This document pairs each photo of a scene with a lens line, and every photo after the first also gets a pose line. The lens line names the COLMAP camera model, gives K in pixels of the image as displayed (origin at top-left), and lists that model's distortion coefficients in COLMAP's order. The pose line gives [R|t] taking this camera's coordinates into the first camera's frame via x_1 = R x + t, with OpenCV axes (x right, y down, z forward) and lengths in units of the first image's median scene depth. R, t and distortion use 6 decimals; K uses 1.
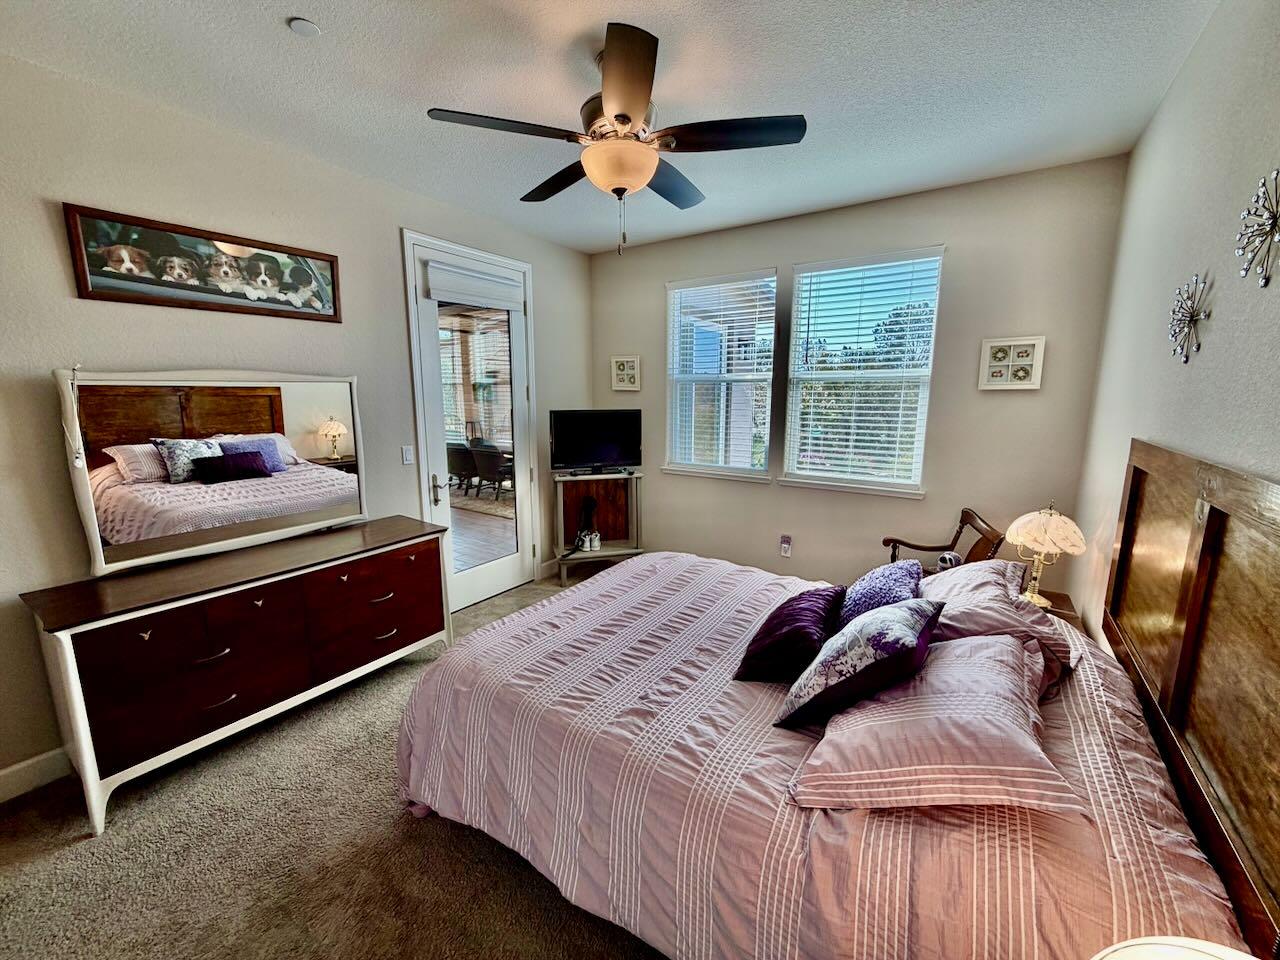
lens RADIAL K [[515.7, 0, 637.4], [0, 515.7, 480.7], [0, 0, 1]] dist [0.003108, 0.000324]
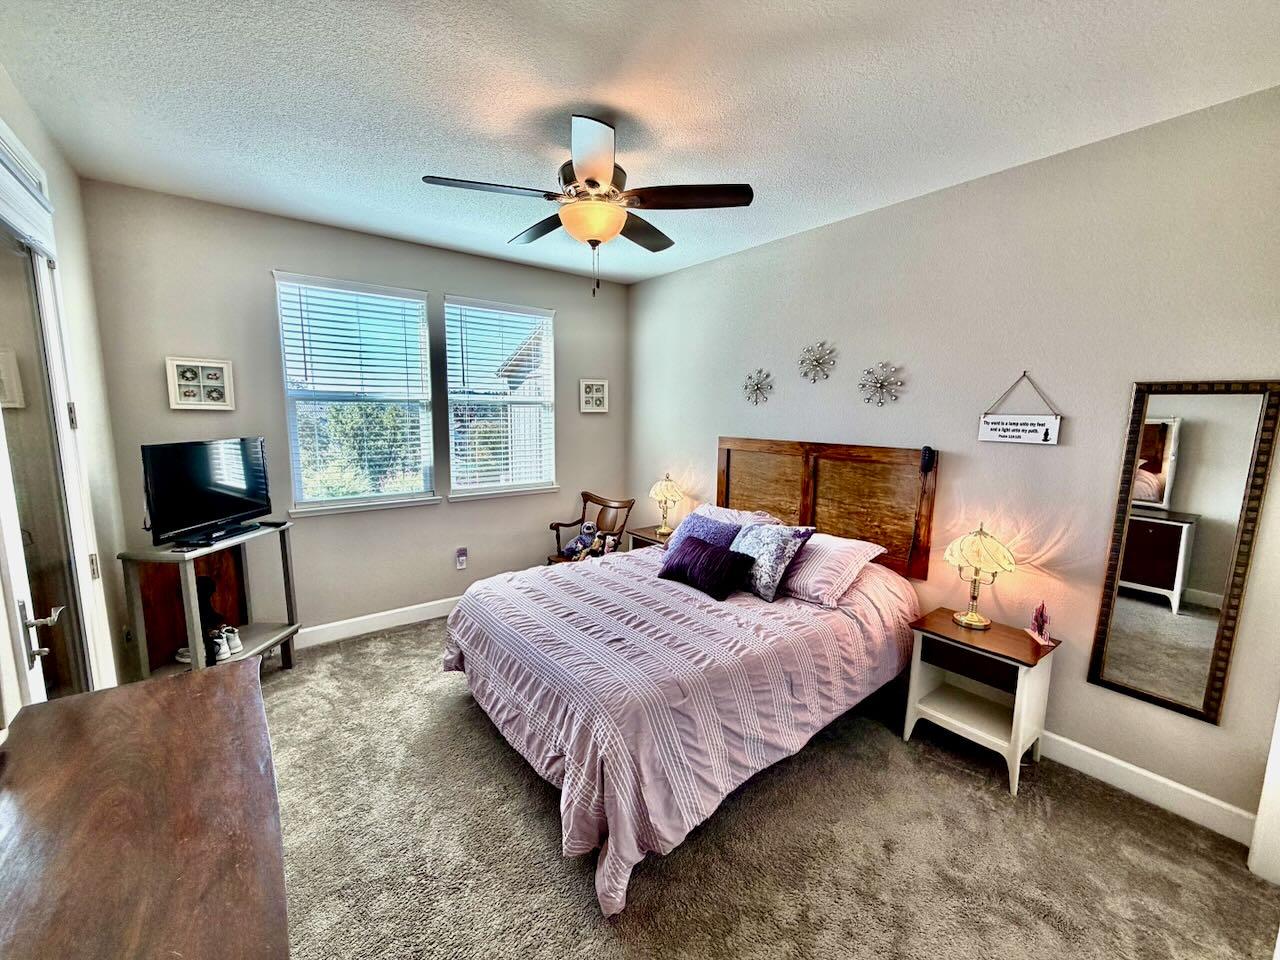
lens RADIAL K [[515.7, 0, 638.1], [0, 515.7, 480.2], [0, 0, 1]] dist [0.003108, 0.000324]
pose [[0.297869, -0.127697, 0.946027, -0.774234], [0.152593, 0.984639, 0.084863, -0.086866], [-0.942332, 0.119079, 0.312779, 0.415717]]
